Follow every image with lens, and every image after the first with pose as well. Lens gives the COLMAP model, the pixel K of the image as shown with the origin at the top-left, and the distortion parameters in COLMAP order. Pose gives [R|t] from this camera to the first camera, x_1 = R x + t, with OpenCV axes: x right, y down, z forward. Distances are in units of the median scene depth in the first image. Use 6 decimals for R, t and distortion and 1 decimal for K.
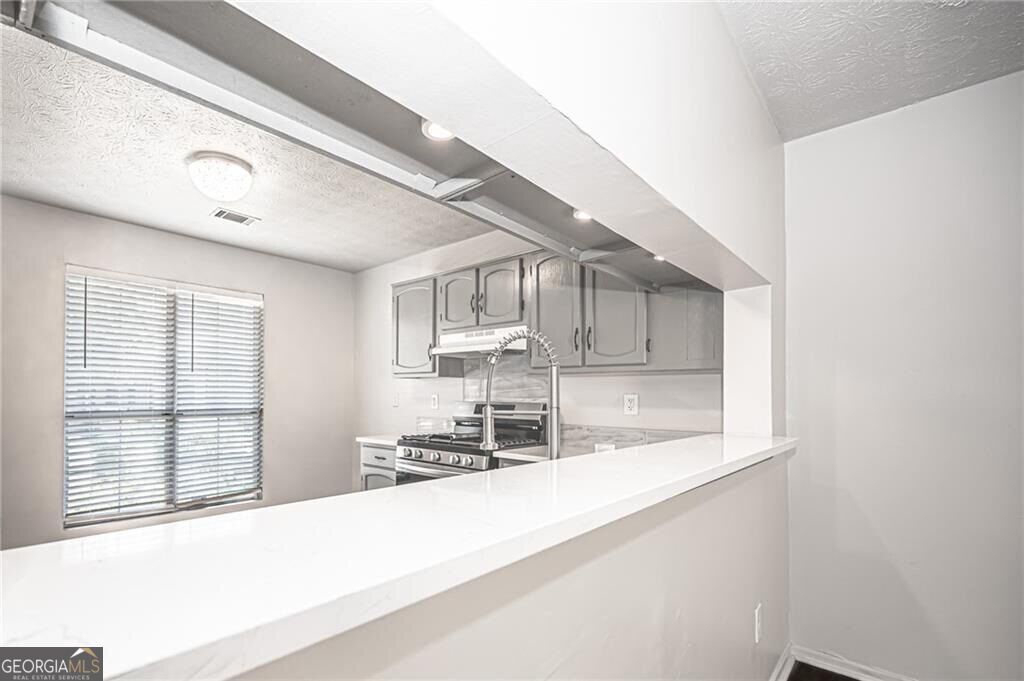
lens RADIAL K [[468.8, 0, 420.3], [0, 468.8, 398.5], [0, 0, 1]] dist [0.000168, -0.000164]
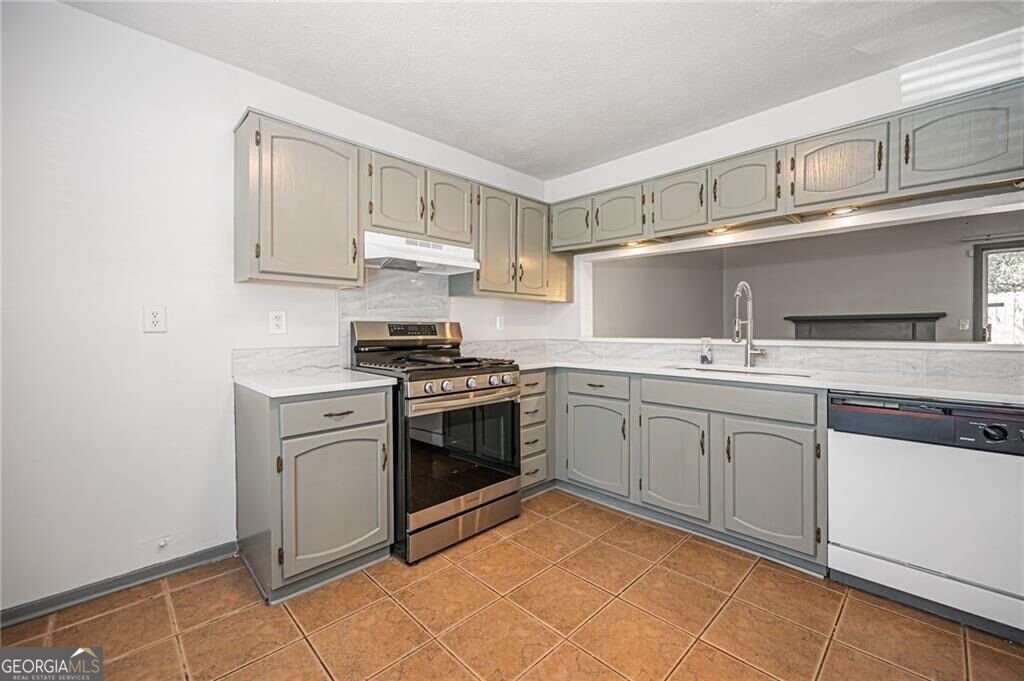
lens RADIAL K [[422.5, 0, 514.3], [0, 422.5, 334.8], [0, 0, 1]] dist [-0.000326, -0.000247]
pose [[-0.013272, -0.022635, 0.999656, -0.682014], [0.004131, 0.999734, 0.022692, 0.015430], [-0.999903, 0.004431, -0.013175, 0.850809]]
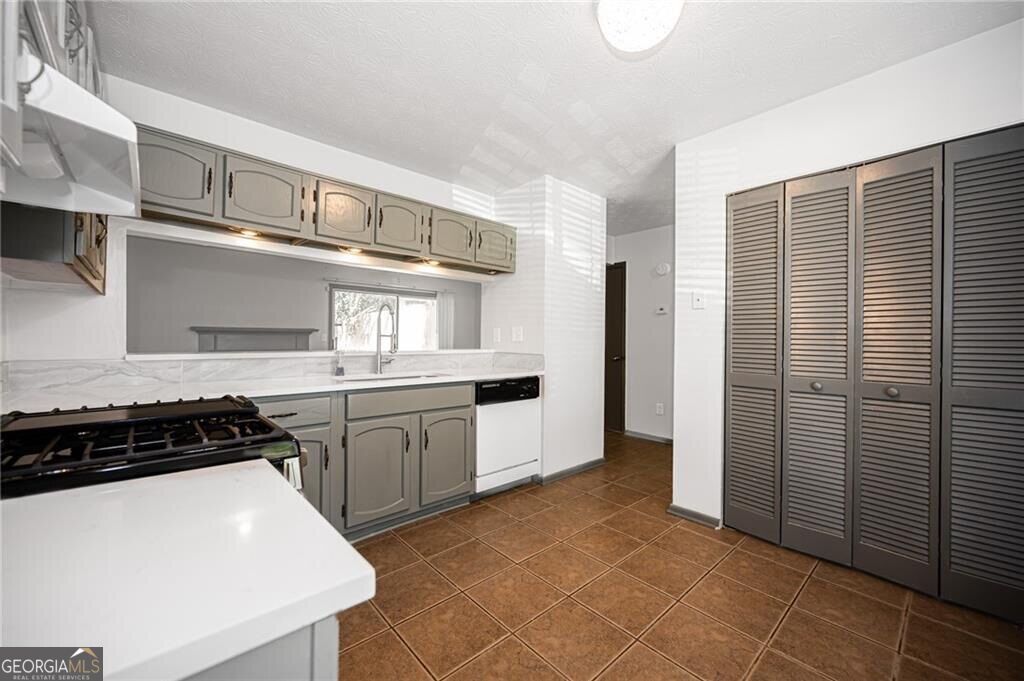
lens RADIAL K [[400.6, 0, 513.1], [0, 400.6, 342.3], [0, 0, 1]] dist [0.000520, -0.000332]
pose [[-0.999539, -0.015375, 0.026180, -0.208031], [-0.015189, 0.999858, 0.007299, 0.014906], [-0.026289, 0.006898, -0.999631, 1.281625]]
